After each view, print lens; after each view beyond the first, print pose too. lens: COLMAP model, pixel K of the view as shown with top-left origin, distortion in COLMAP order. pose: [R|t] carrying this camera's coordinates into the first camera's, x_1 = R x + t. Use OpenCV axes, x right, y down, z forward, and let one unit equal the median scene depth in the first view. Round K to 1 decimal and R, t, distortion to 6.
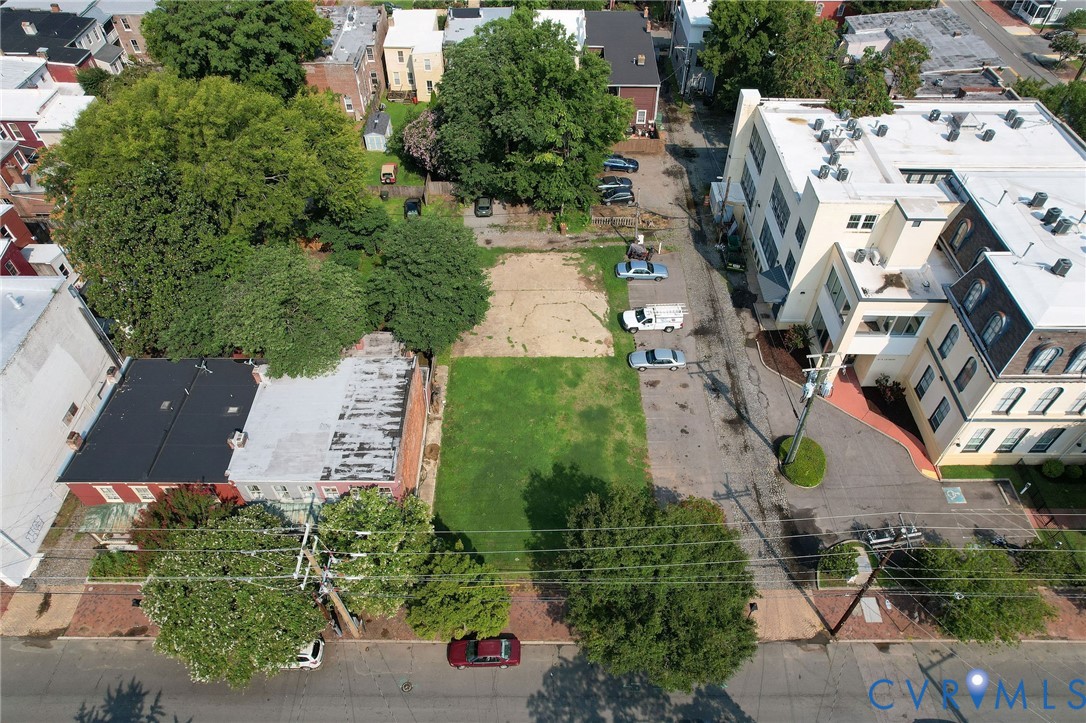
lens RADIAL K [[701.0, 0, 548.4], [0, 701.0, 366.3], [0, 0, 1]] dist [-0.069306, 0.060236]
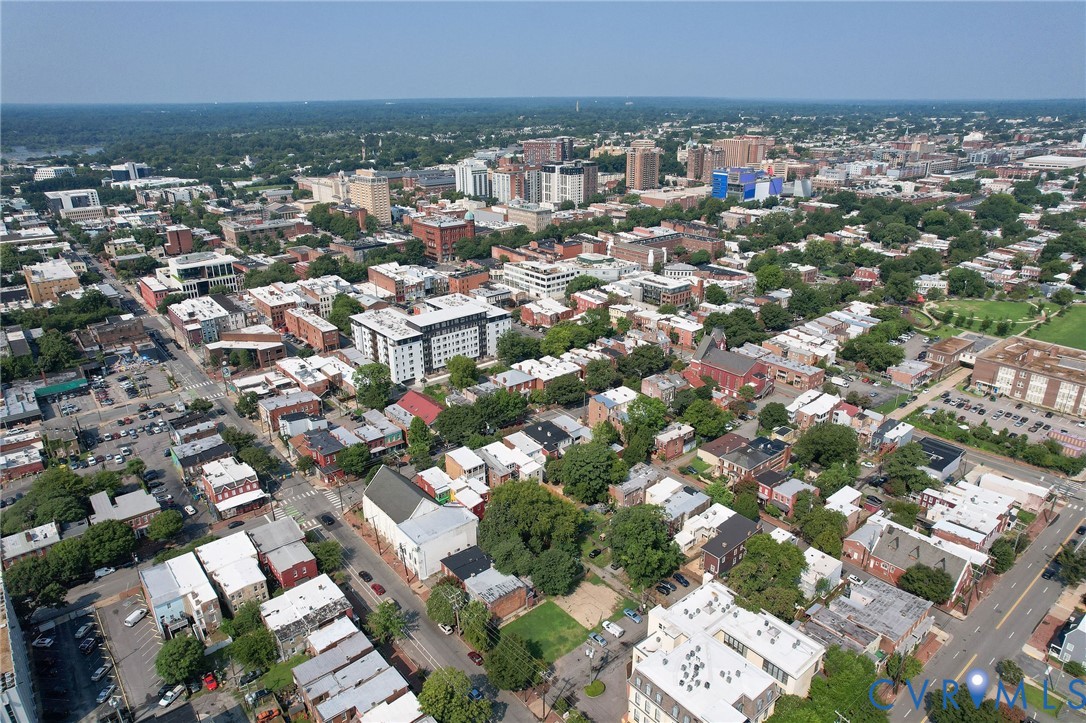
lens RADIAL K [[695.6, 0, 548.1], [0, 695.6, 364.0], [0, 0, 1]] dist [-0.069241, 0.061629]
pose [[0.640141, 0.274611, -0.717501, 1.748529], [-0.564124, 0.802004, -0.196349, -0.244820], [0.521520, 0.530451, 0.668310, -1.520947]]
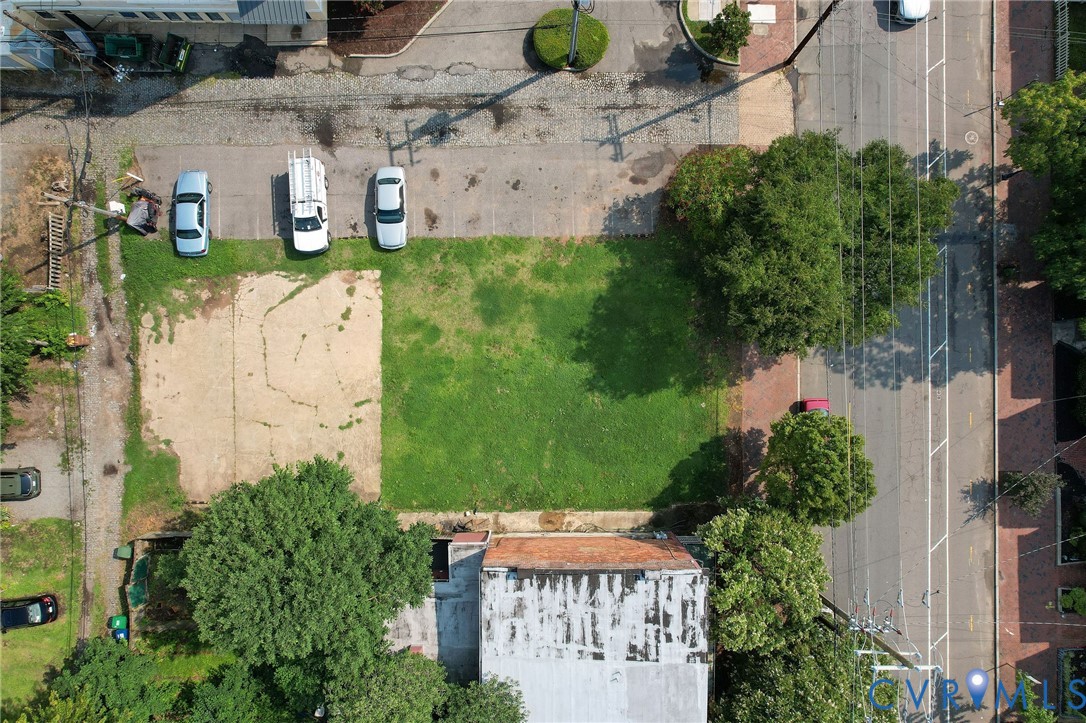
lens RADIAL K [[692.3, 0, 548.3], [0, 692.3, 364.3], [0, 0, 1]] dist [-0.083508, 0.078427]
pose [[0.002550, -0.999996, -0.001077, 0.004851], [0.734575, 0.001142, 0.678526, -0.372556], [-0.678523, -0.002522, 0.734575, 0.432637]]
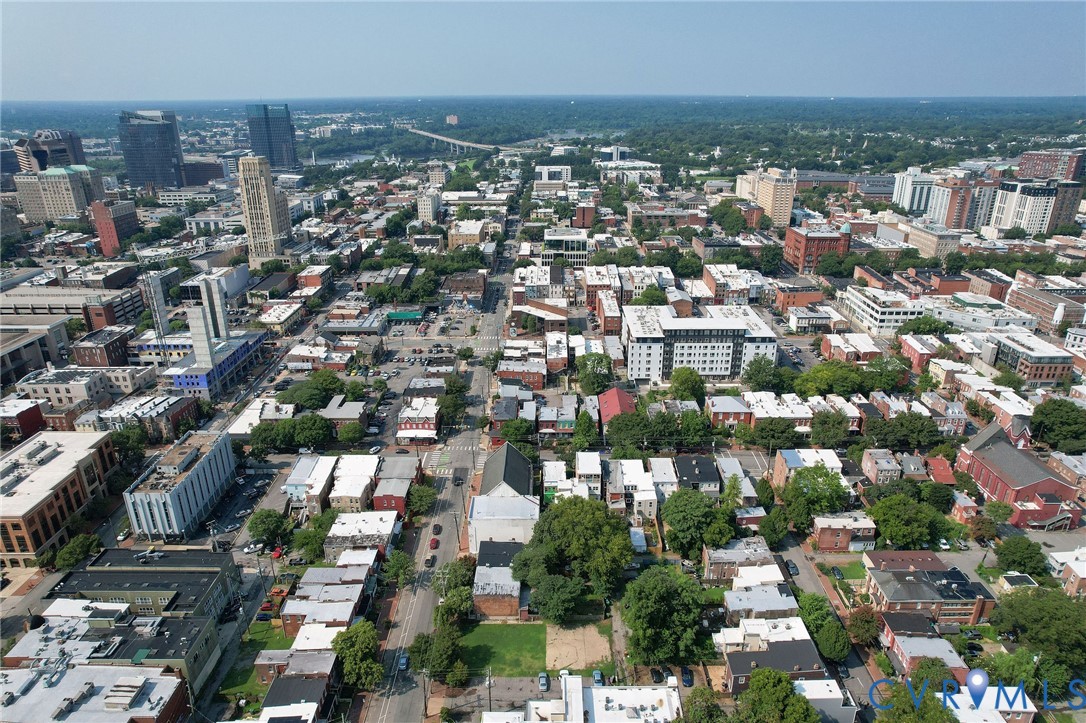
lens RADIAL K [[695.6, 0, 548.1], [0, 695.6, 364.0], [0, 0, 1]] dist [-0.069241, 0.061629]
pose [[-0.006518, 0.365498, -0.930789, 2.154305], [-0.738477, 0.625850, 0.250927, -1.433510], [0.674248, 0.689002, 0.265832, -0.445722]]
